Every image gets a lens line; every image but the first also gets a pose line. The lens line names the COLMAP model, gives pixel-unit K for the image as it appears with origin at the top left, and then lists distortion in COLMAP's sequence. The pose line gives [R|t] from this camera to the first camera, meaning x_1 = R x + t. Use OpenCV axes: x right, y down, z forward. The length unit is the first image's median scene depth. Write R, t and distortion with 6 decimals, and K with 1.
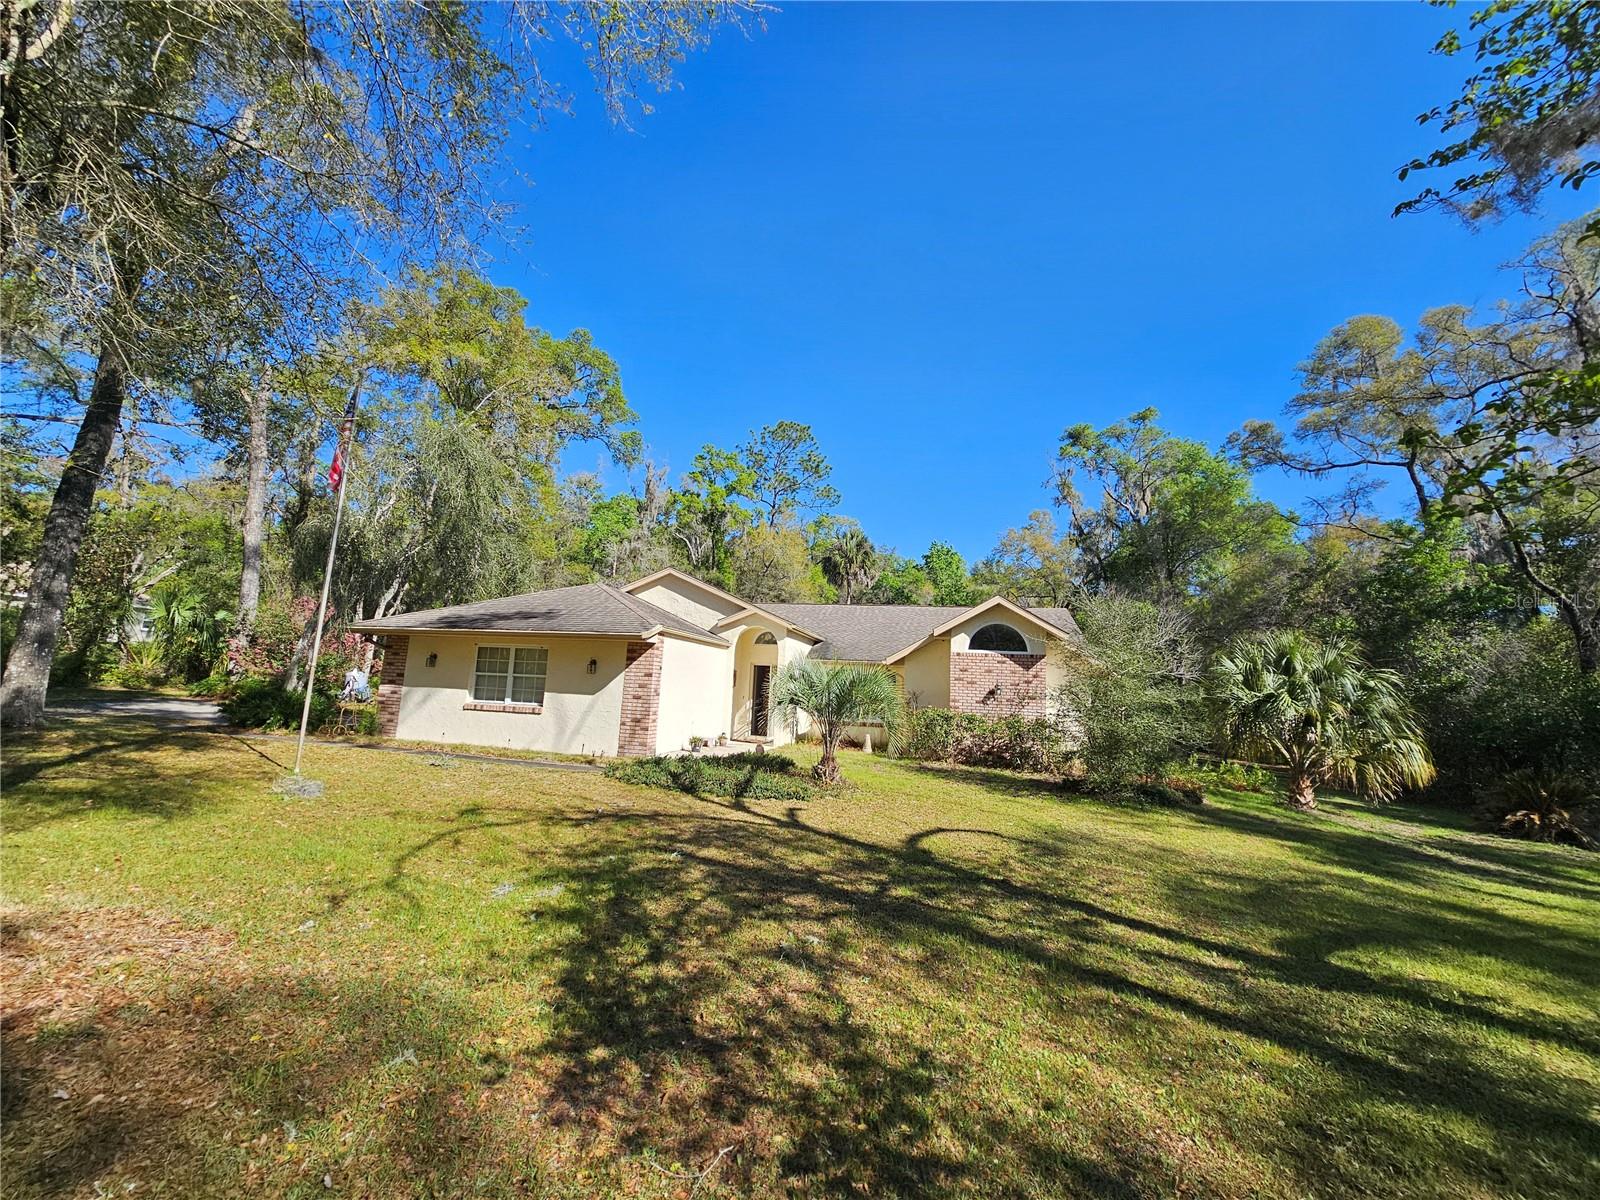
lens RADIAL K [[650.3, 0, 799.3], [0, 650.3, 597.4], [0, 0, 1]] dist [0.000728, -0.000255]
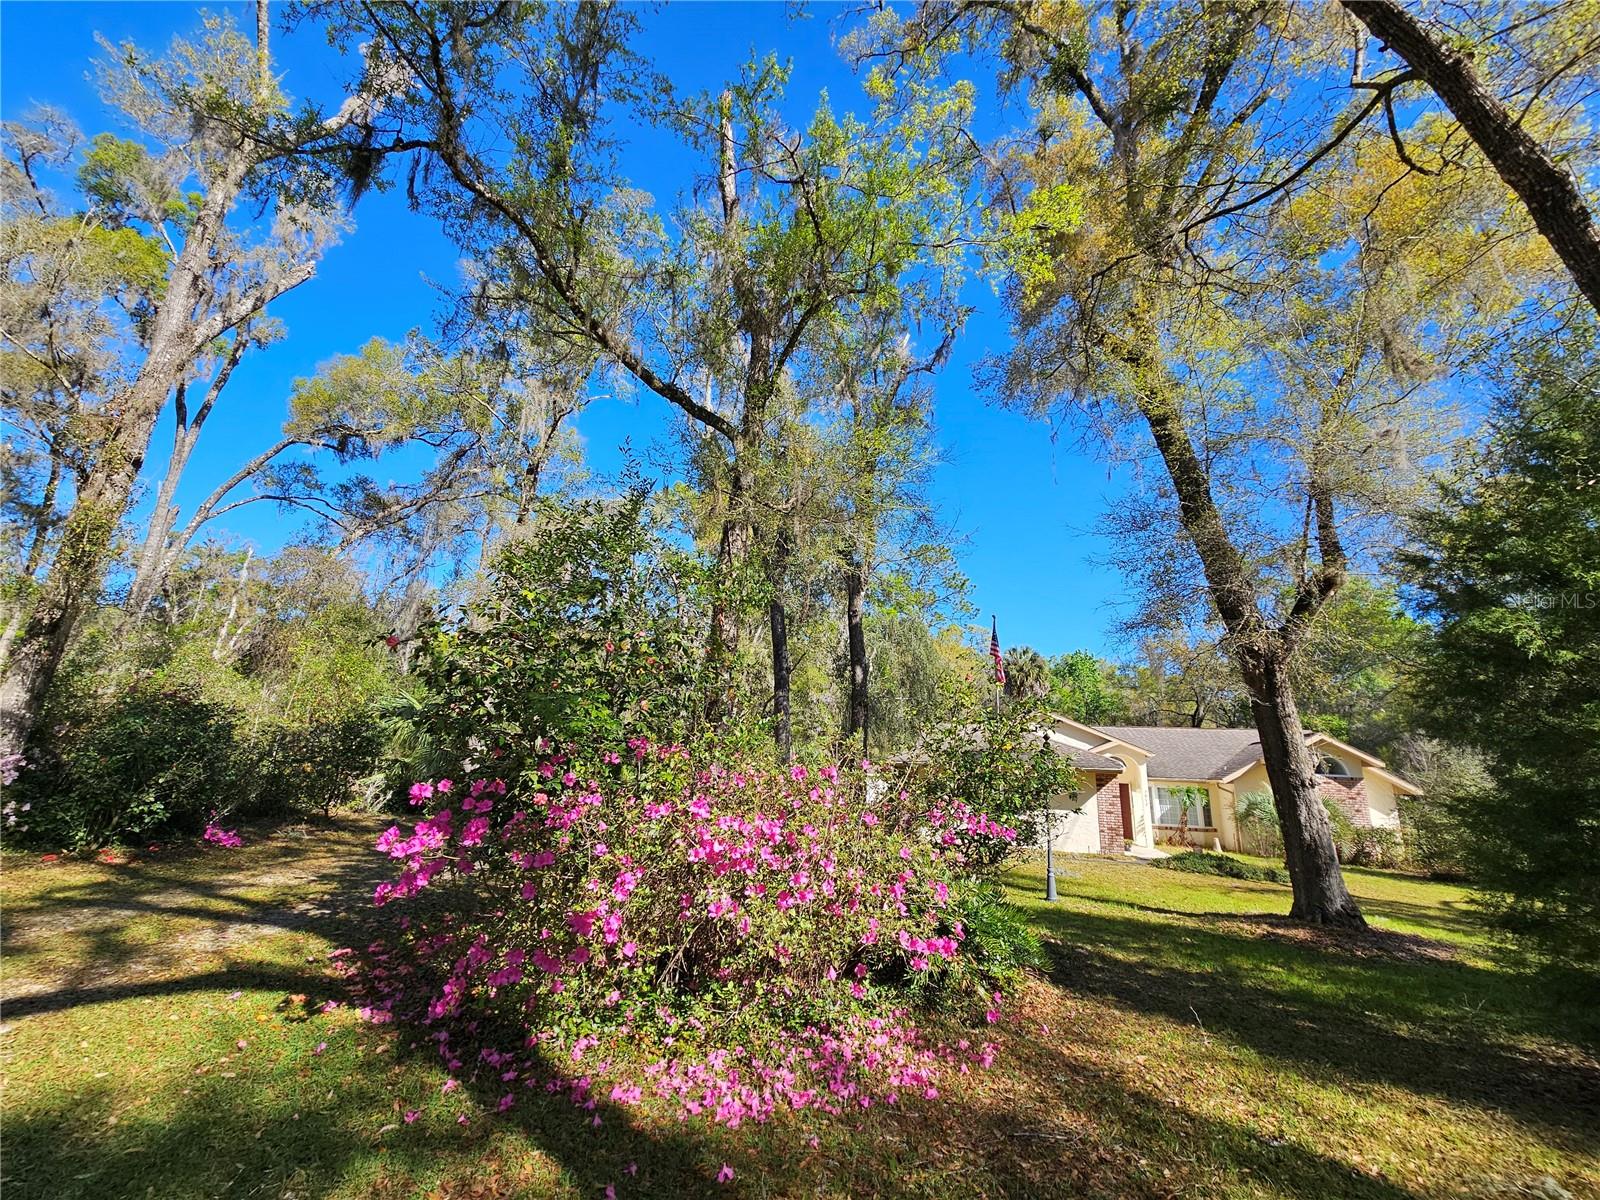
lens RADIAL K [[650.3, 0, 799.3], [0, 650.3, 597.4], [0, 0, 1]] dist [0.000728, -0.000255]
pose [[0.998342, -0.019373, -0.054200, -0.642224], [0.011892, 0.990760, -0.135105, -0.103155], [0.056316, 0.134237, 0.989348, -0.419606]]
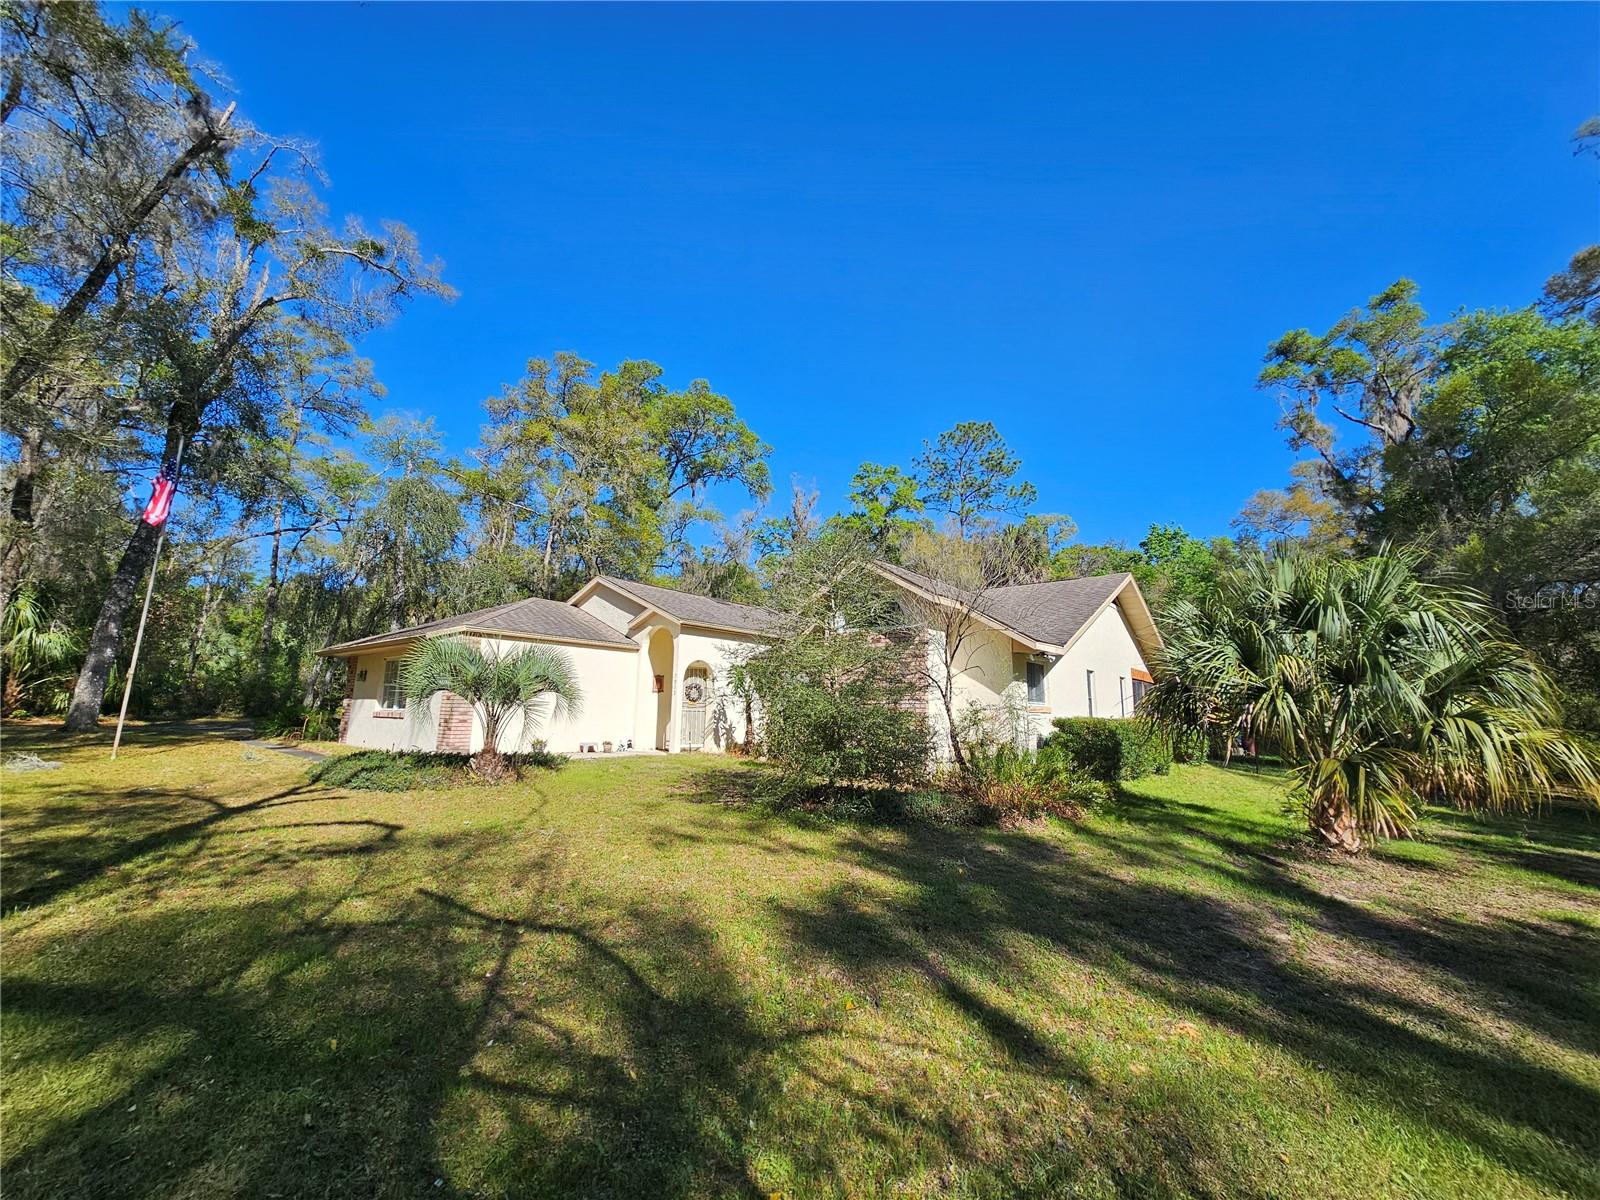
lens RADIAL K [[650.3, 0, 799.3], [0, 650.3, 597.4], [0, 0, 1]] dist [0.000728, -0.000255]
pose [[0.895184, -0.111753, -0.431459, 0.525183], [0.088915, 0.993374, -0.072816, 0.089725], [0.436737, 0.026820, 0.899189, 0.231980]]
